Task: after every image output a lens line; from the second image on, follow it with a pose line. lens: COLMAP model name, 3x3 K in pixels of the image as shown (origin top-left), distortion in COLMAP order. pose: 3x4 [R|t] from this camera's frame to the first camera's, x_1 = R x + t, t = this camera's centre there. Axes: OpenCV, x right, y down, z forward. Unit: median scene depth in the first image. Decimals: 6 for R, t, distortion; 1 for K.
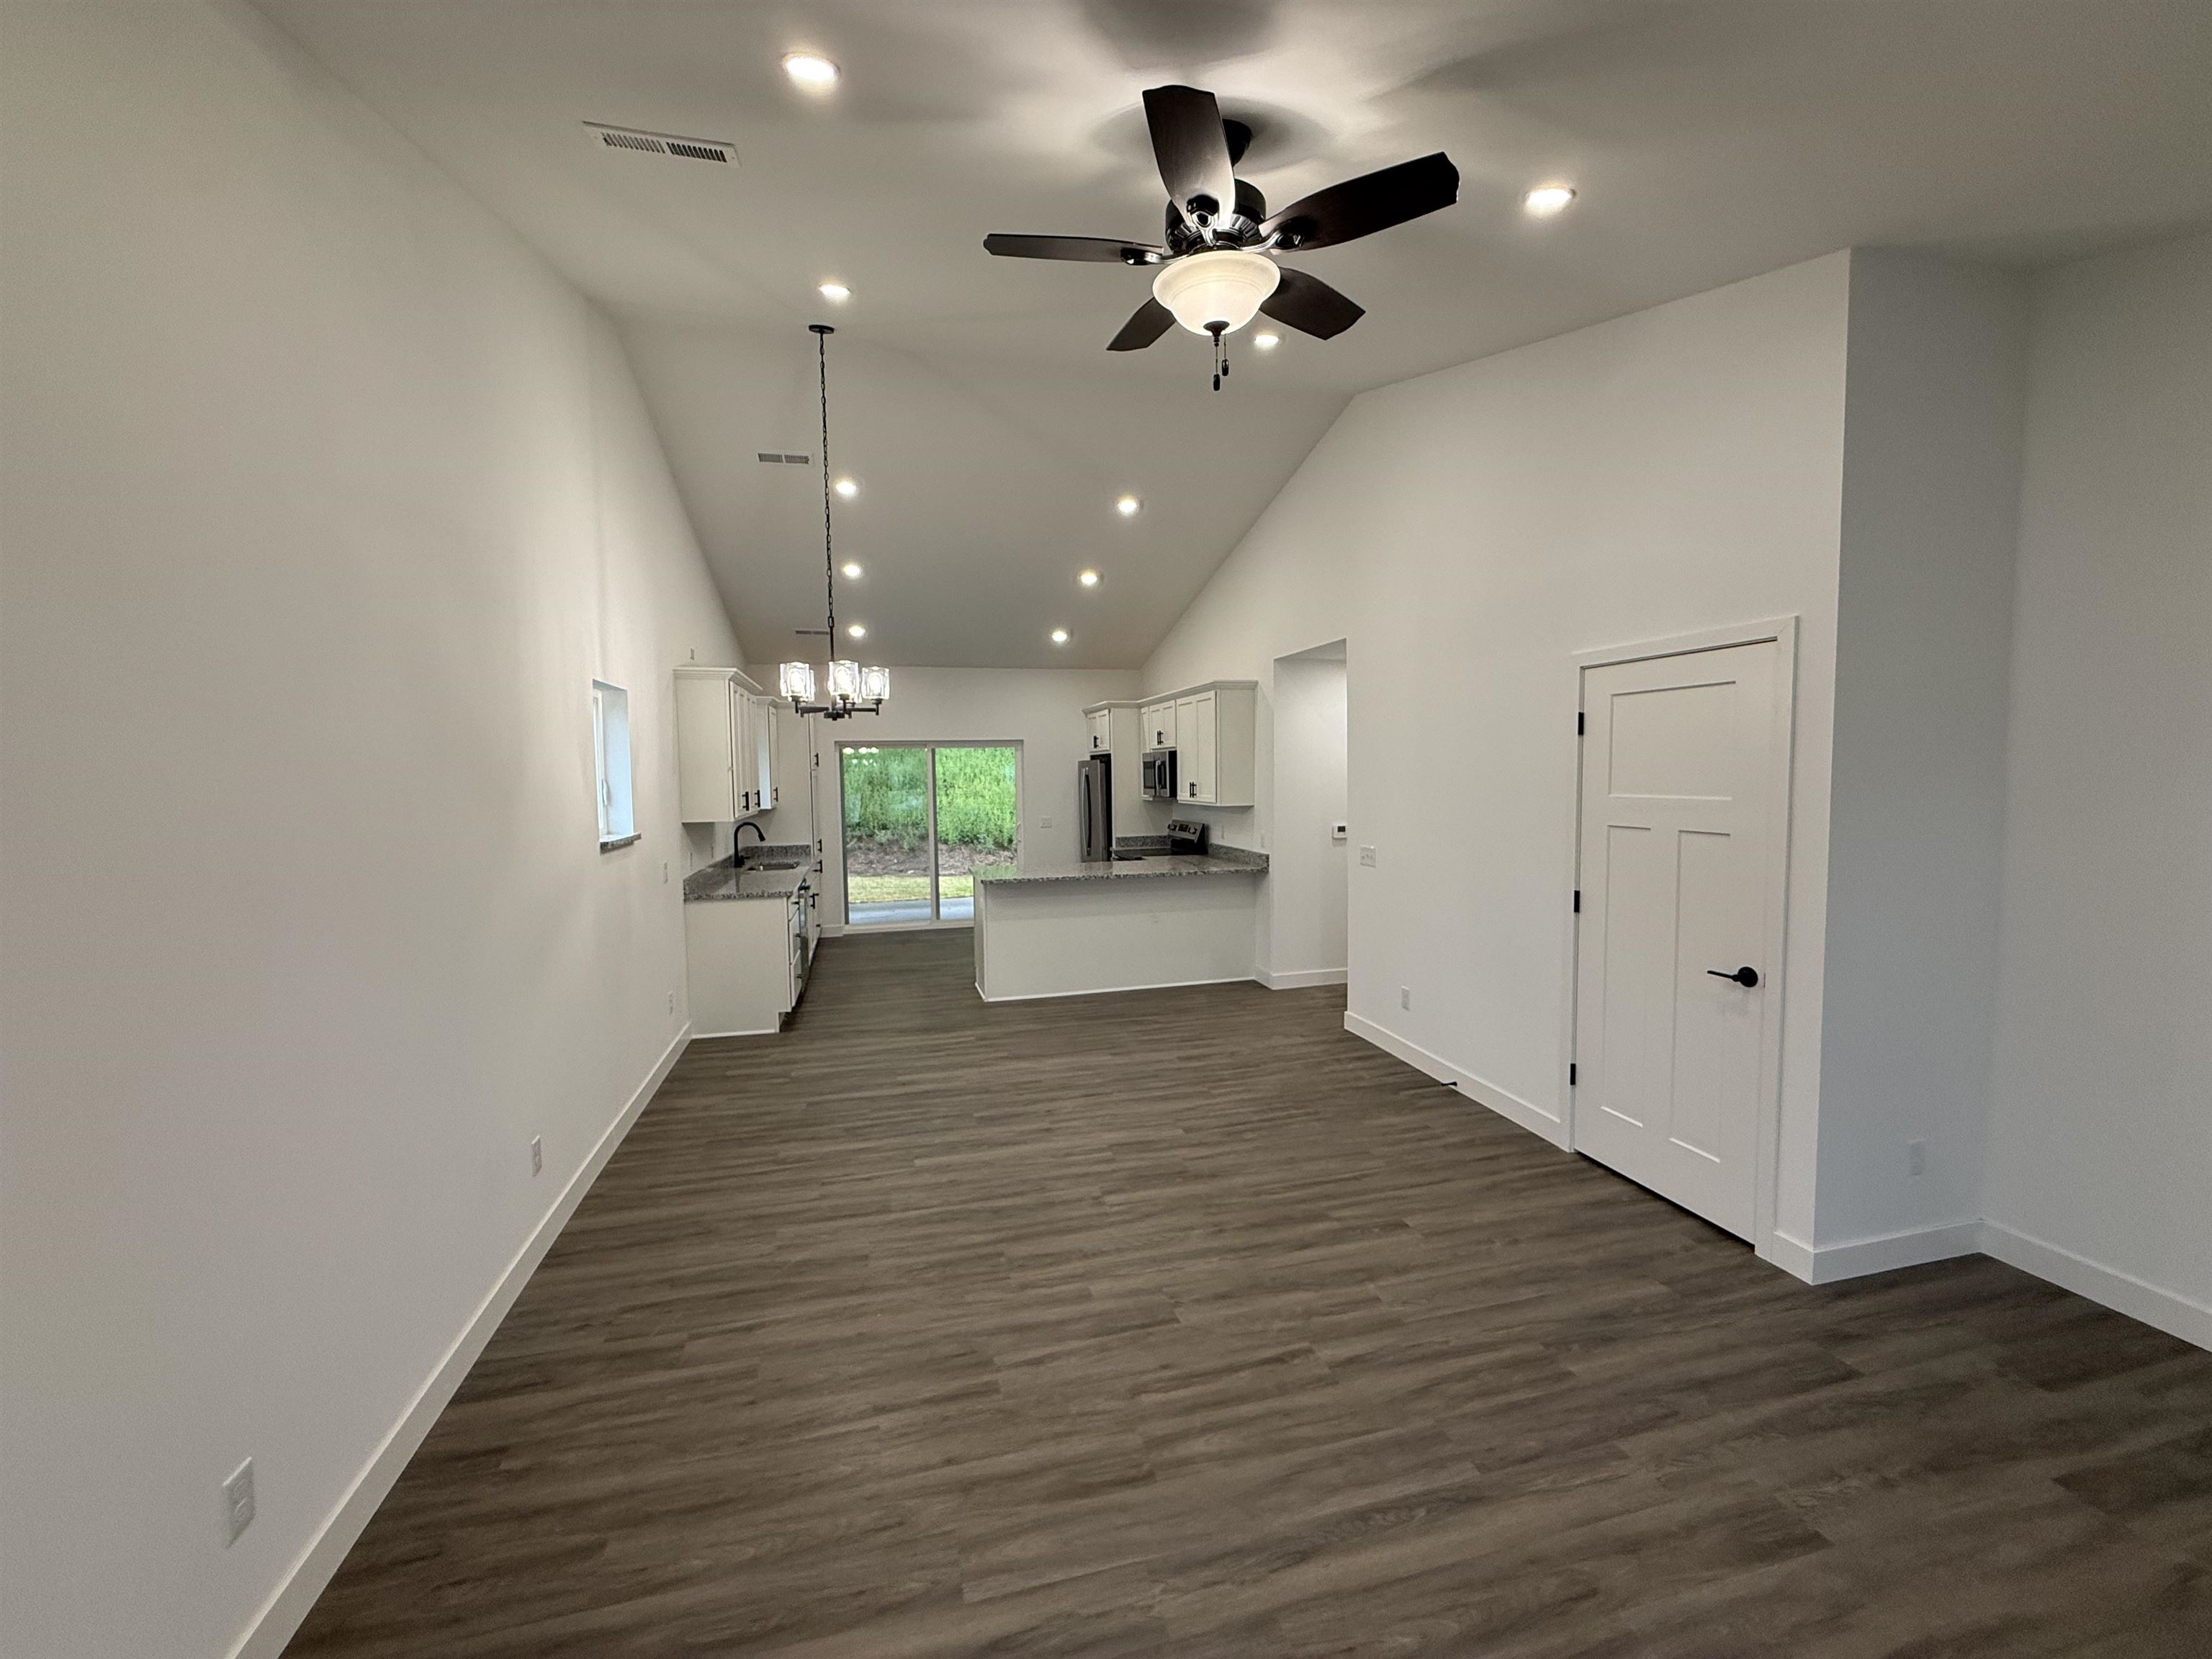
lens RADIAL K [[884.3, 0, 1099.1], [0, 884.3, 832.0], [0, 0, 1]] dist [0.000650, 0.000140]
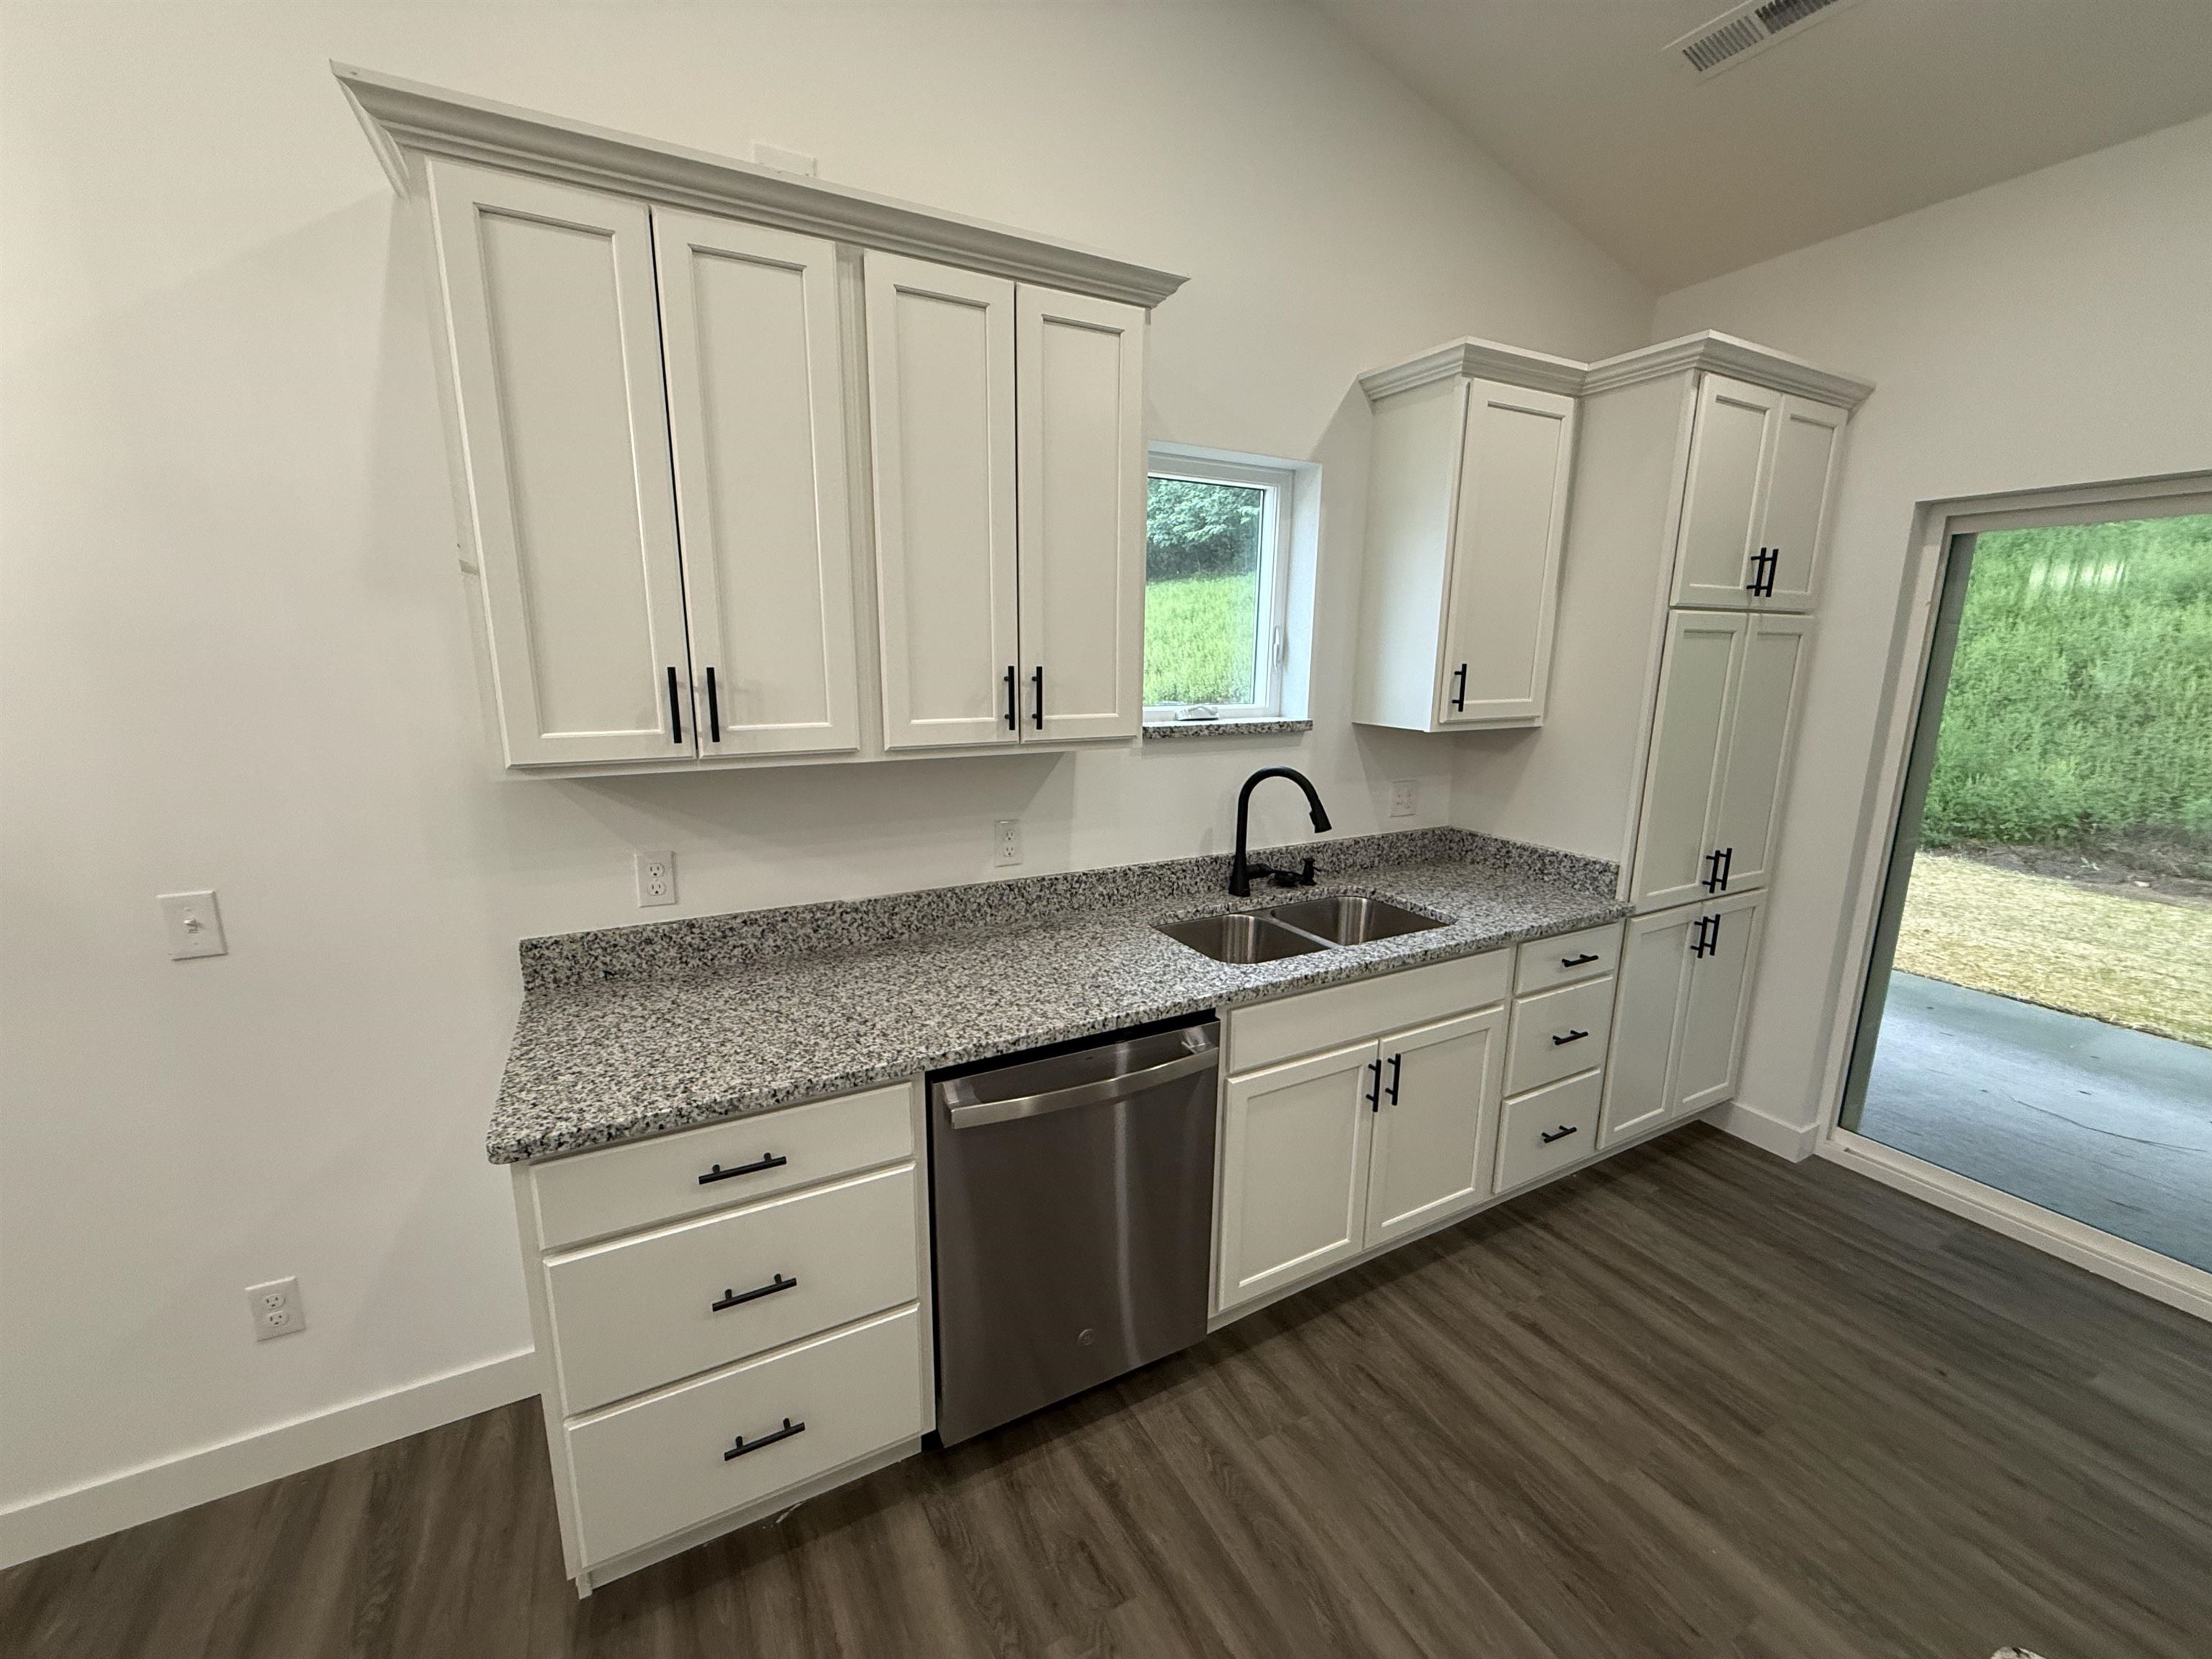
lens RADIAL K [[884.3, 0, 1099.1], [0, 884.3, 832.0], [0, 0, 1]] dist [0.000650, 0.000140]
pose [[0.239313, 0.214638, -0.946921, -0.141470], [-0.078490, 0.976345, 0.201471, -0.068615], [0.967765, 0.026109, 0.250499, 1.214009]]
